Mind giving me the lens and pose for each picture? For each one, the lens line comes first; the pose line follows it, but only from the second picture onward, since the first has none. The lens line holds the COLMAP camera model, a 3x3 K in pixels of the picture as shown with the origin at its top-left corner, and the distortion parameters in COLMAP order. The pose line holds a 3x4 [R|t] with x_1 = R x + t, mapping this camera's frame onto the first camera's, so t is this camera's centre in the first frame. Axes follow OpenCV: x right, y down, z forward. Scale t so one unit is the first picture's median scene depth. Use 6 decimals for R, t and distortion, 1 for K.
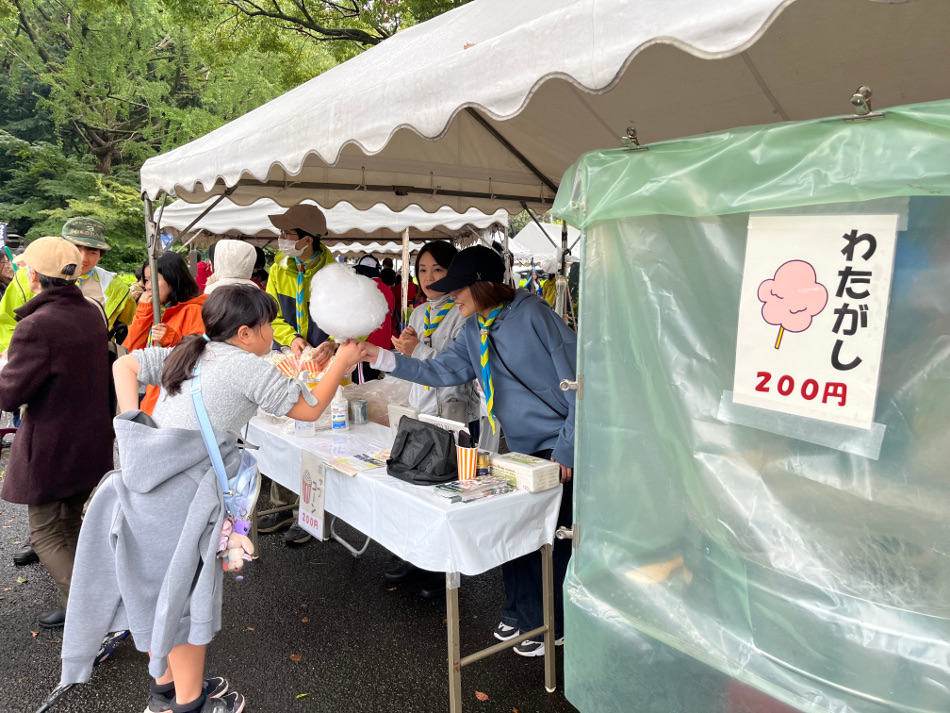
lens RADIAL K [[718.9, 0, 474.6], [0, 718.9, 355.4], [0, 0, 1]] dist [0.003735, 0.000208]
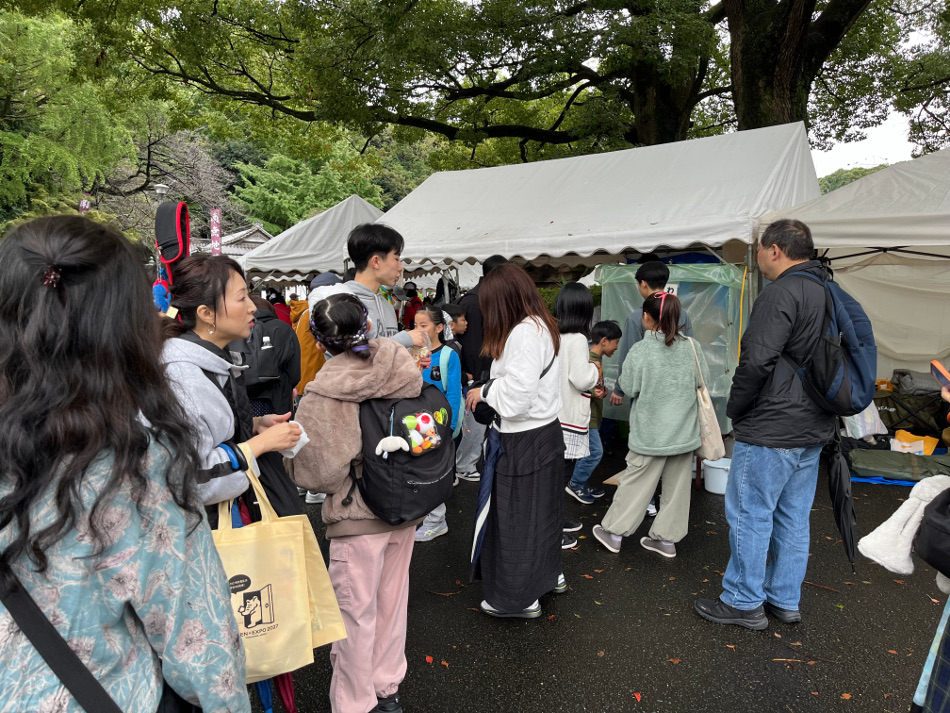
lens RADIAL K [[718.9, 0, 475.3], [0, 718.9, 356.9], [0, 0, 1]] dist [0.003735, 0.000208]
pose [[0.964163, -0.034572, 0.263049, -0.247518], [0.041387, 0.998935, -0.020409, 0.041458], [-0.262063, 0.030564, 0.964567, -0.404413]]
